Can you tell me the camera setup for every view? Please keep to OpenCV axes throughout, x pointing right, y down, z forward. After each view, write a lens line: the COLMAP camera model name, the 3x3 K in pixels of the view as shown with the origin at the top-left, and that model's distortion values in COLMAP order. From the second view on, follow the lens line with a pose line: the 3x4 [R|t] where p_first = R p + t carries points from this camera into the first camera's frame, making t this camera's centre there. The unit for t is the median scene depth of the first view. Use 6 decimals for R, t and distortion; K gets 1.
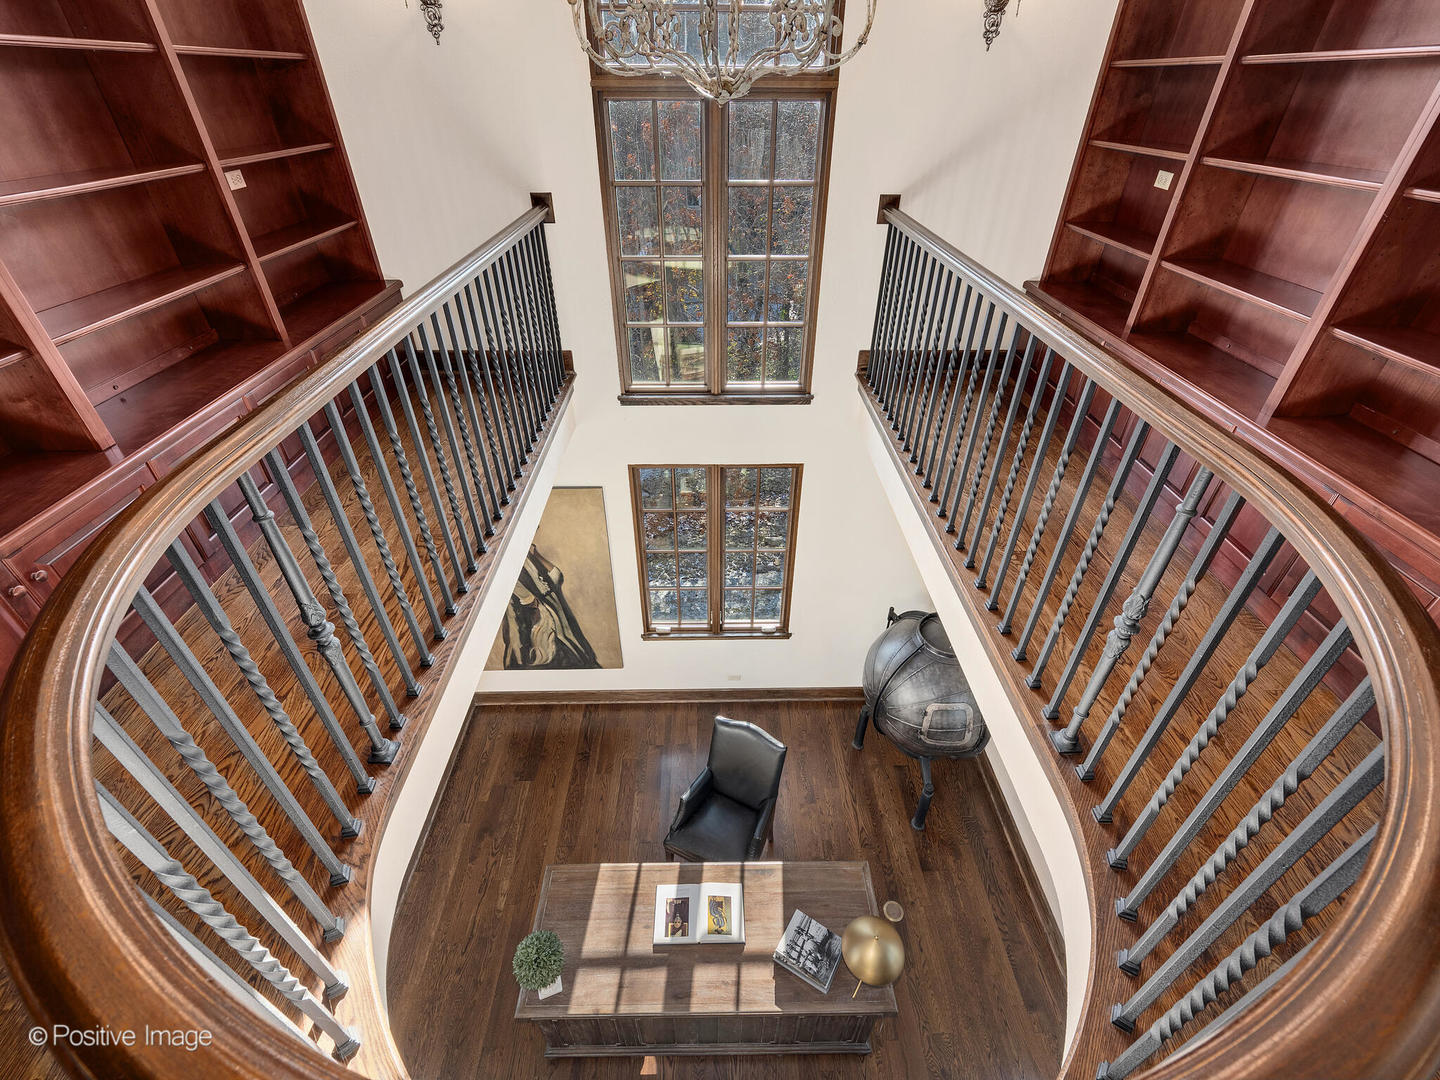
lens RADIAL K [[639.6, 0, 719.9], [0, 639.6, 530.5], [0, 0, 1]] dist [0.001147, 0.000652]
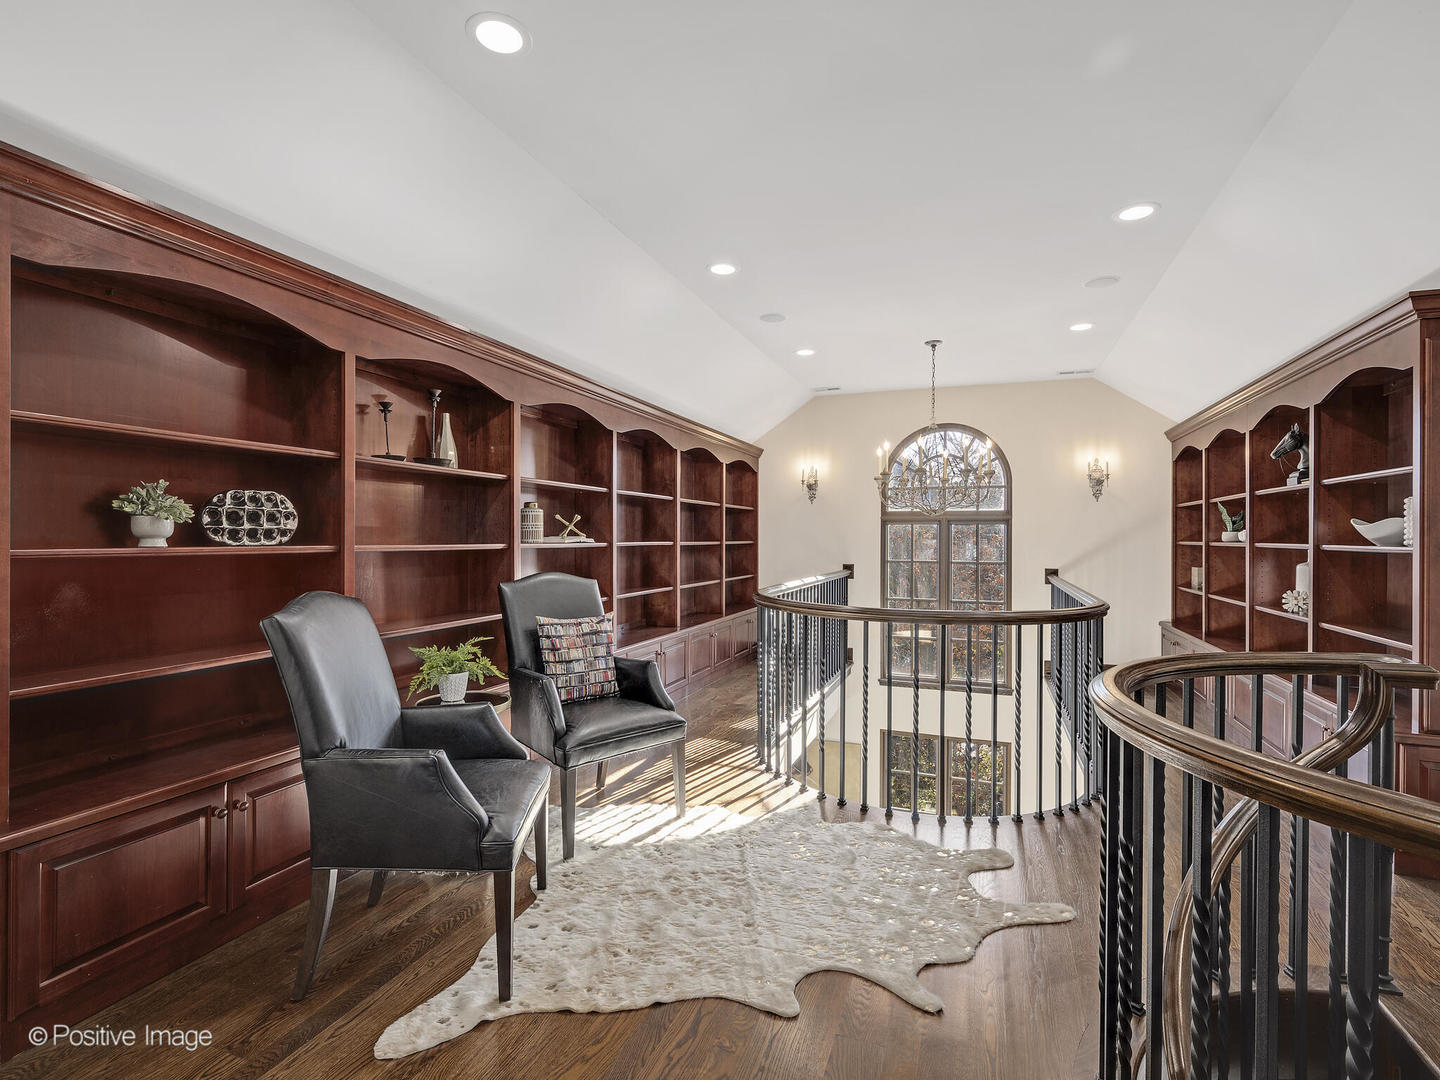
lens RADIAL K [[639.6, 0, 726.4], [0, 639.6, 538.6], [0, 0, 1]] dist [0.001147, 0.000652]
pose [[0.921939, 0.003637, -0.387318, 0.134879], [-0.225586, 0.817905, -0.529286, 0.541126], [0.314864, 0.575342, 0.754879, -0.650855]]
